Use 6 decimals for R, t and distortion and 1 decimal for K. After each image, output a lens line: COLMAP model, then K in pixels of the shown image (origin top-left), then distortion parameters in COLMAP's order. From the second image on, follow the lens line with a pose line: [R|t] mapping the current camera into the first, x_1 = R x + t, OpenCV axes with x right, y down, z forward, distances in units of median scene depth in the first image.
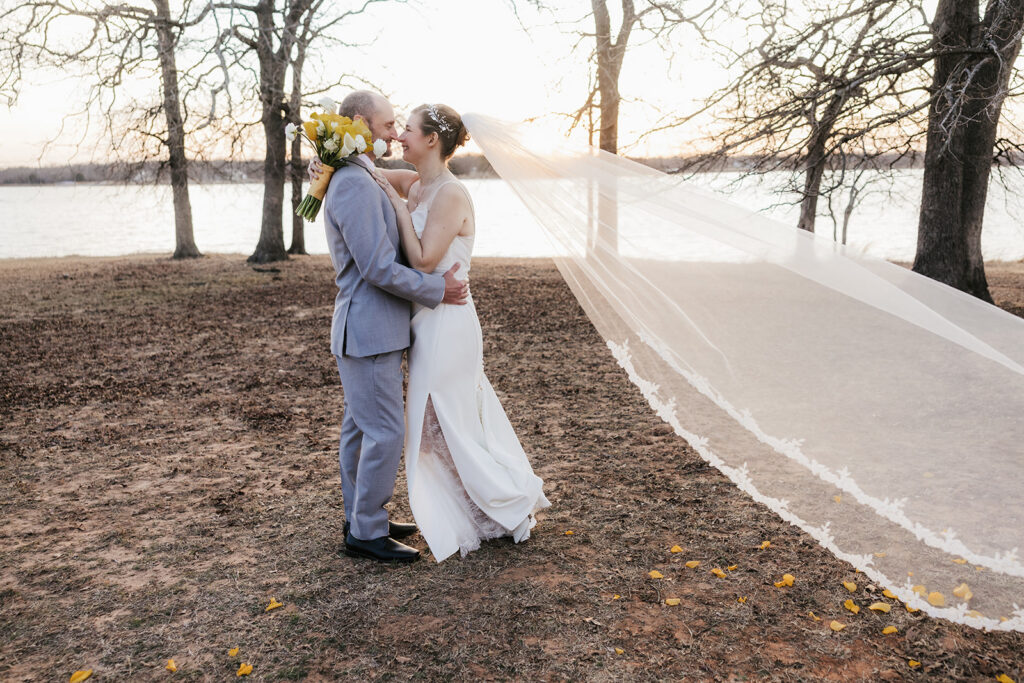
lens RADIAL K [[837.4, 0, 525.1], [0, 837.4, 336.4], [0, 0, 1]] dist [0.000165, 0.007750]
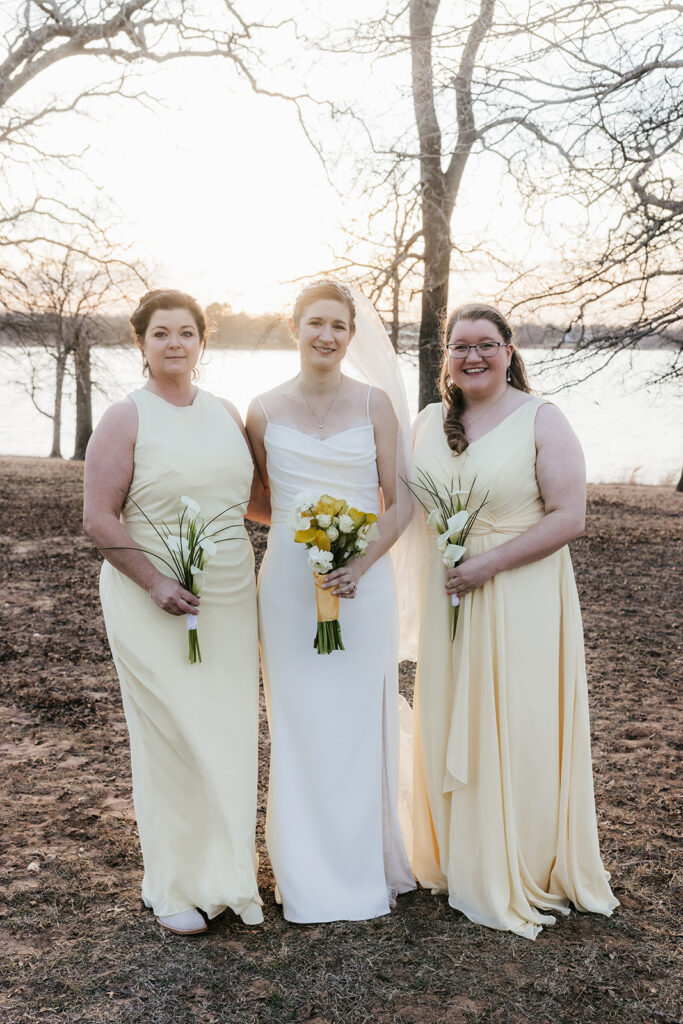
lens RADIAL K [[1234.6, 0, 326.3], [0, 1234.6, 510.7], [0, 0, 1]] dist [0.001062, 0.020600]
pose [[0.998277, 0.021803, 0.054483, -0.224074], [-0.018631, 0.998139, -0.058068, -0.012434], [-0.055648, 0.056952, 0.996825, -0.052512]]
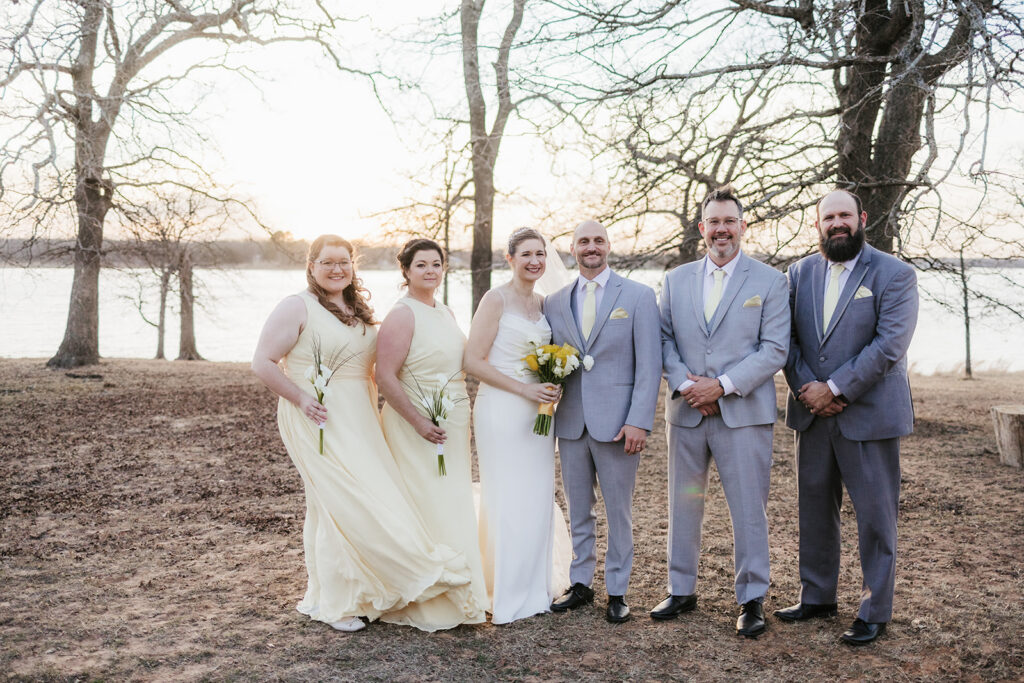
lens RADIAL K [[1022.6, 0, 512.0], [0, 1022.6, 341.5], [0, 0, 1]] dist [-0.001204, -0.011754]
pose [[0.982369, 0.014680, 0.186375, -0.379231], [0.007648, 0.992922, -0.118518, 0.049333], [-0.186796, 0.117853, 0.975304, -0.343193]]
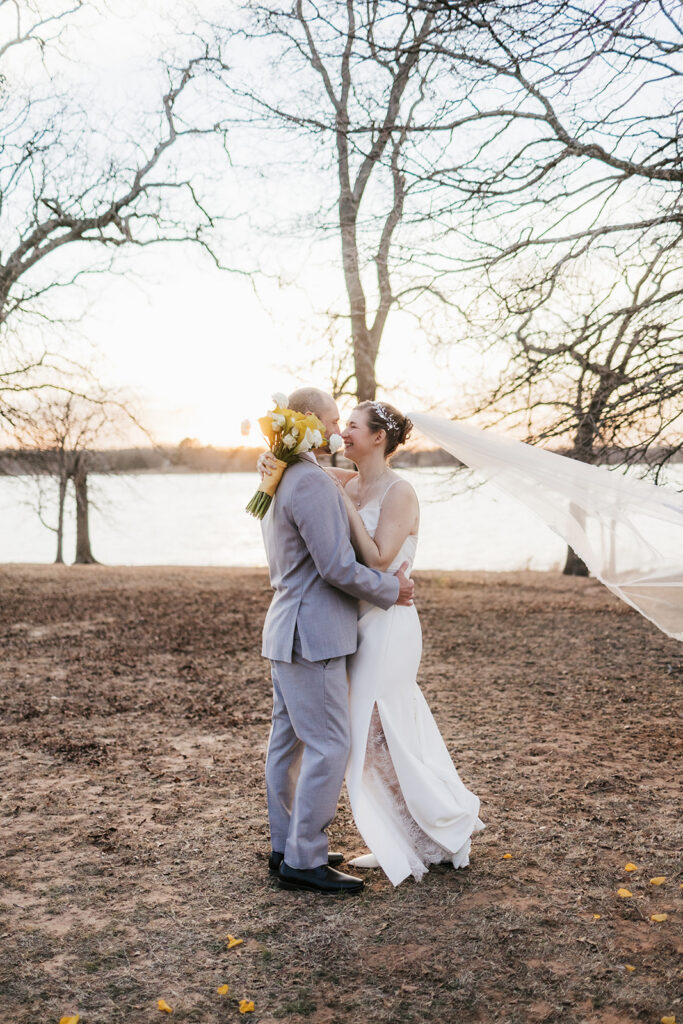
lens RADIAL K [[1004.1, 0, 341.5], [0, 1004.1, 512.0], [0, 0, 1]] dist [0.007750, -0.025248]
pose [[0.993513, -0.000465, 0.113720, -0.238196], [0.017314, 0.988953, -0.147218, 0.020152], [-0.112396, 0.148231, 0.982545, -0.106111]]
